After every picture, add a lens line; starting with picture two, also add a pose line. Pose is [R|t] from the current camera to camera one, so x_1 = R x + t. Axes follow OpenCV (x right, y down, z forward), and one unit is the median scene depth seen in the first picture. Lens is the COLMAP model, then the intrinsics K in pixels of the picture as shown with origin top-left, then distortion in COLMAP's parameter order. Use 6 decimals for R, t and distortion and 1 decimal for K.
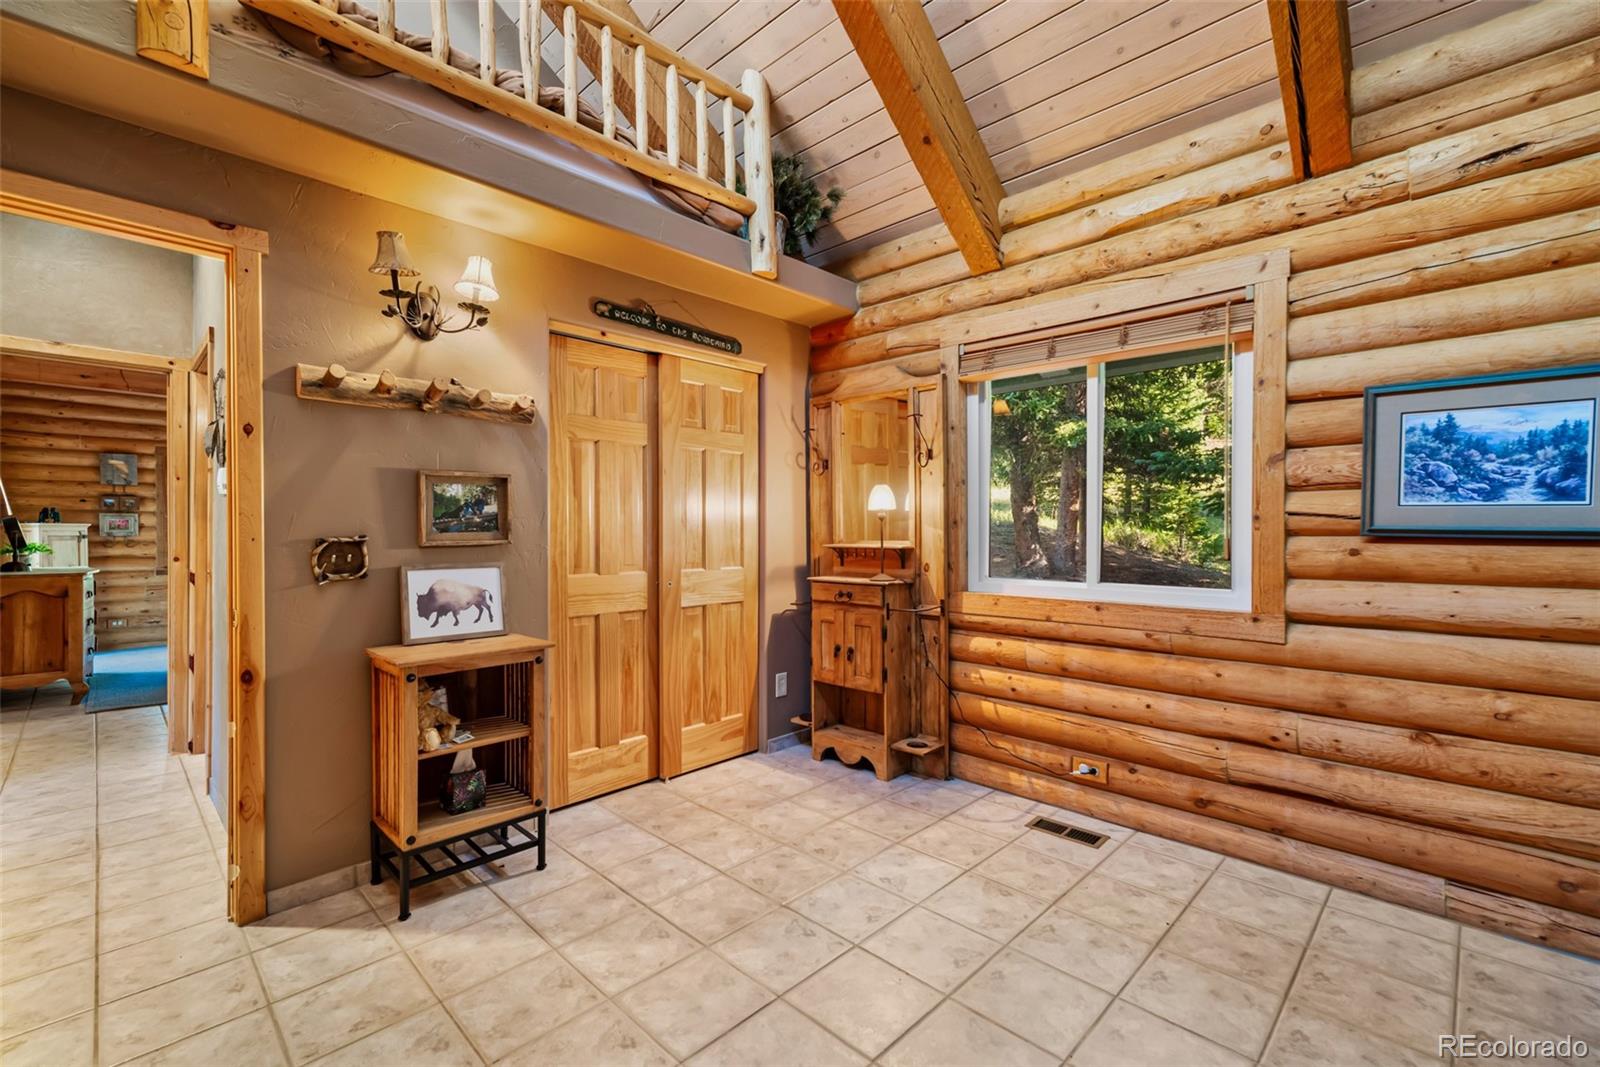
lens RADIAL K [[695.2, 0, 794.7], [0, 695.2, 547.6], [0, 0, 1]] dist [0.008004, 0.000296]
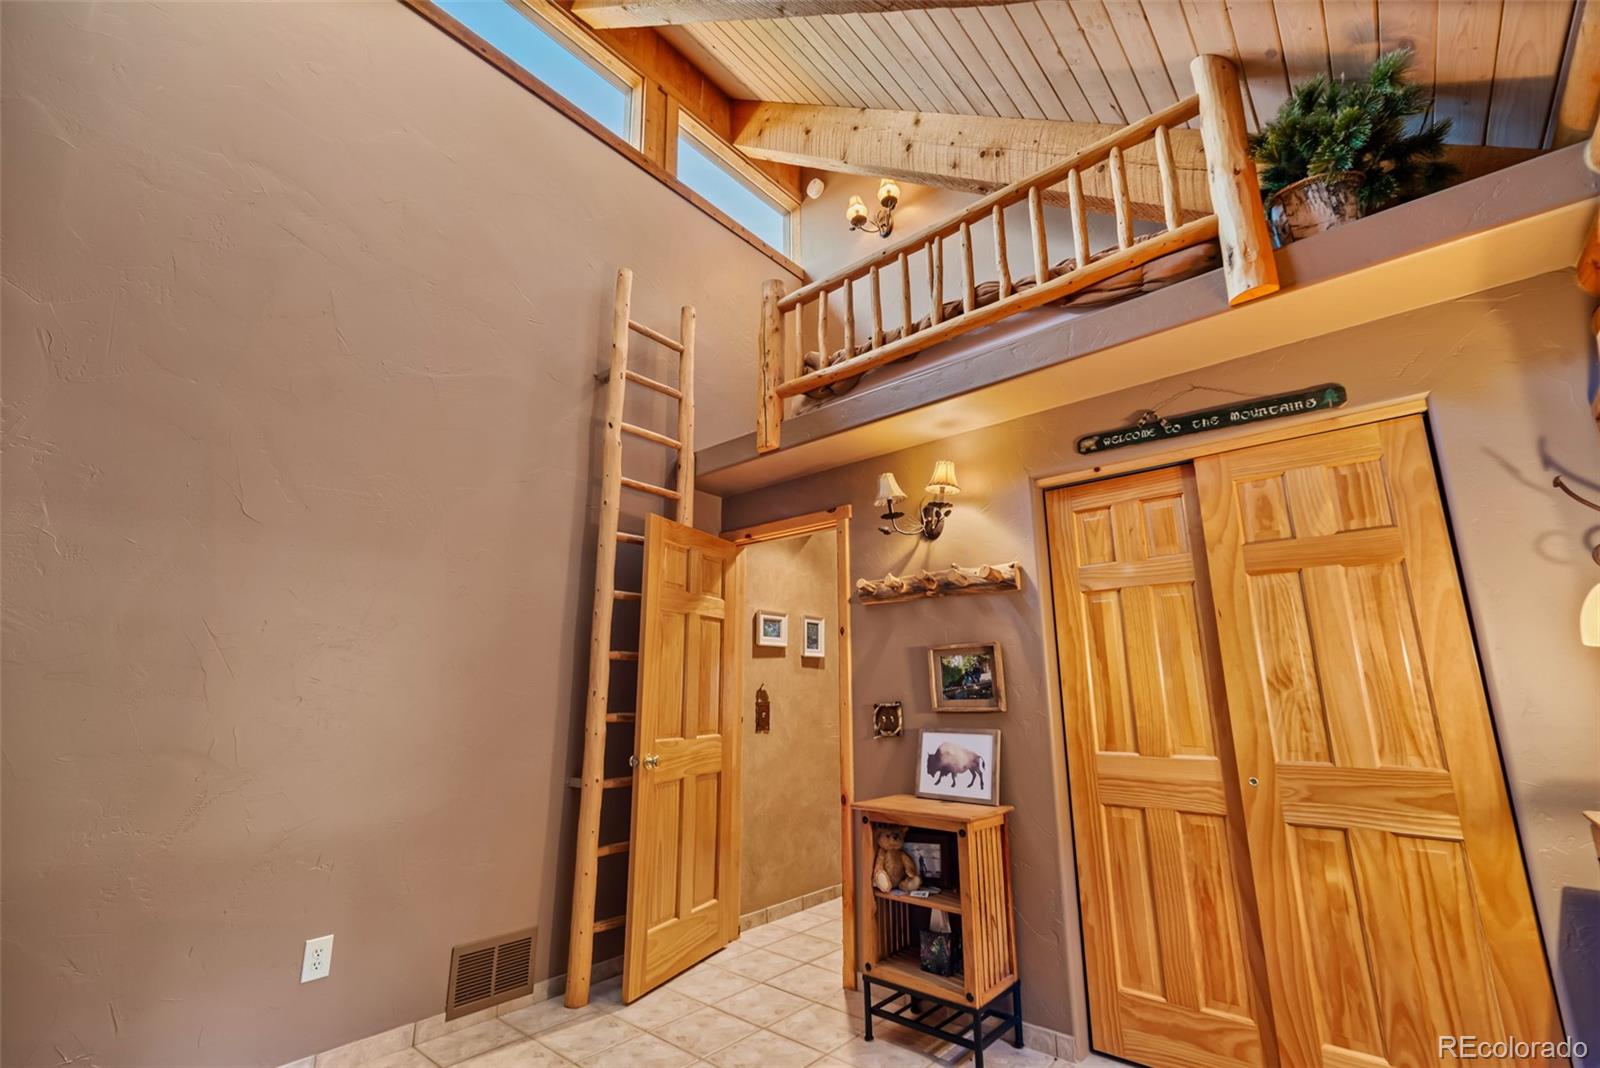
lens RADIAL K [[695.2, 0, 794.7], [0, 695.2, 548.1], [0, 0, 1]] dist [0.008004, 0.000296]
pose [[0.063659, -0.210744, -0.975466, 0.621040], [-0.025782, 0.976775, -0.212709, -0.014614], [0.997639, 0.038690, 0.056747, 0.657725]]
